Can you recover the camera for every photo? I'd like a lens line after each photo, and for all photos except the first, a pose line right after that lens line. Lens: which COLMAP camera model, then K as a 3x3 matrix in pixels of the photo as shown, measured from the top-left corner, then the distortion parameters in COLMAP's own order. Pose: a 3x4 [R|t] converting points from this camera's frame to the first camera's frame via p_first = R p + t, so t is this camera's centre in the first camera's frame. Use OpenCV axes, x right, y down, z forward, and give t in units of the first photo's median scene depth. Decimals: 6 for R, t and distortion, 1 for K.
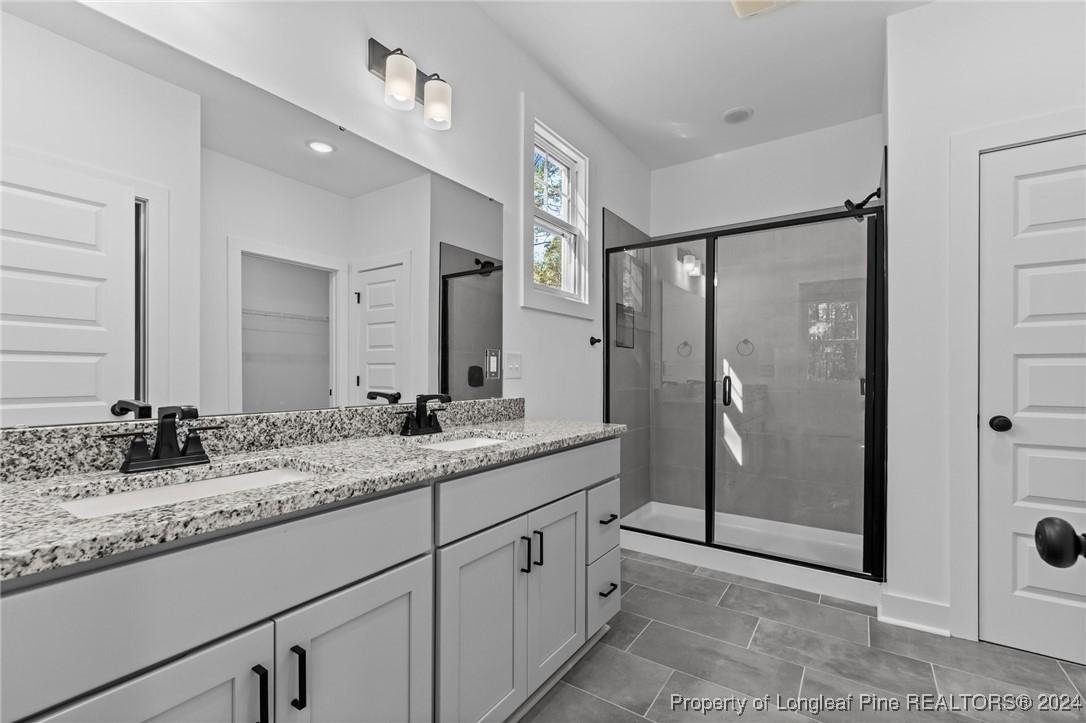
lens RADIAL K [[470.6, 0, 537.0], [0, 470.6, 369.3], [0, 0, 1]] dist [0.000399, -0.000105]
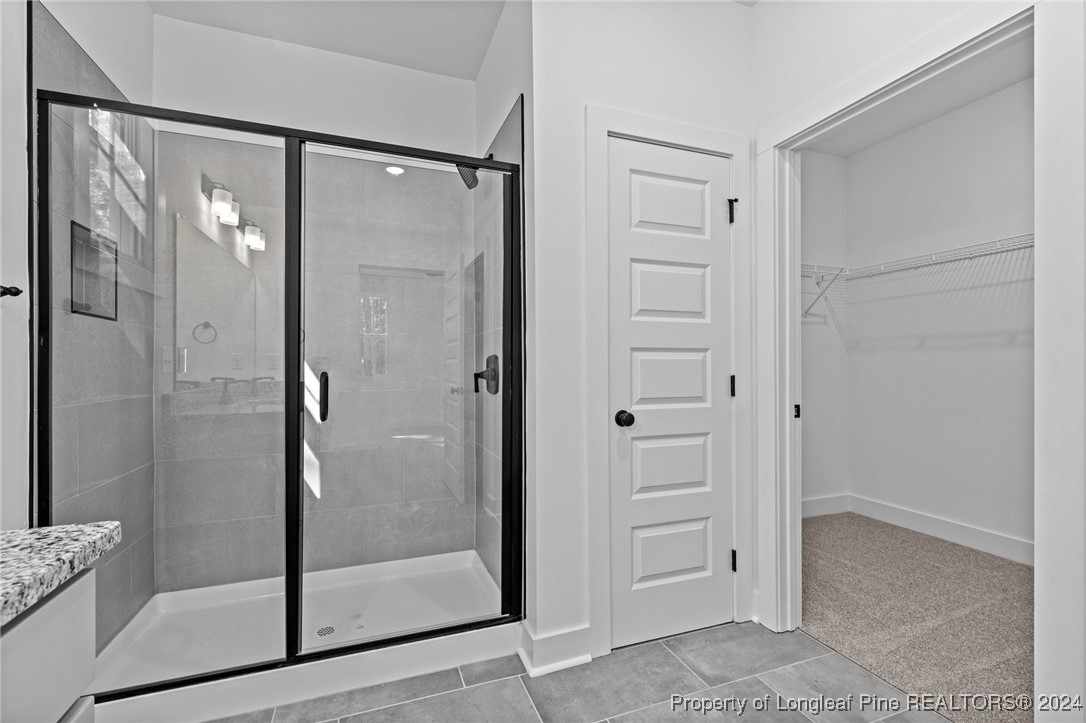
lens RADIAL K [[473.8, 0, 542.5], [0, 473.8, 364.6], [0, 0, 1]] dist [0.003163, 0.000224]
pose [[0.578724, -0.001644, 0.815522, 0.068906], [-0.002987, 0.999987, 0.004136, 0.000741], [-0.815518, -0.004829, 0.578712, 0.437458]]
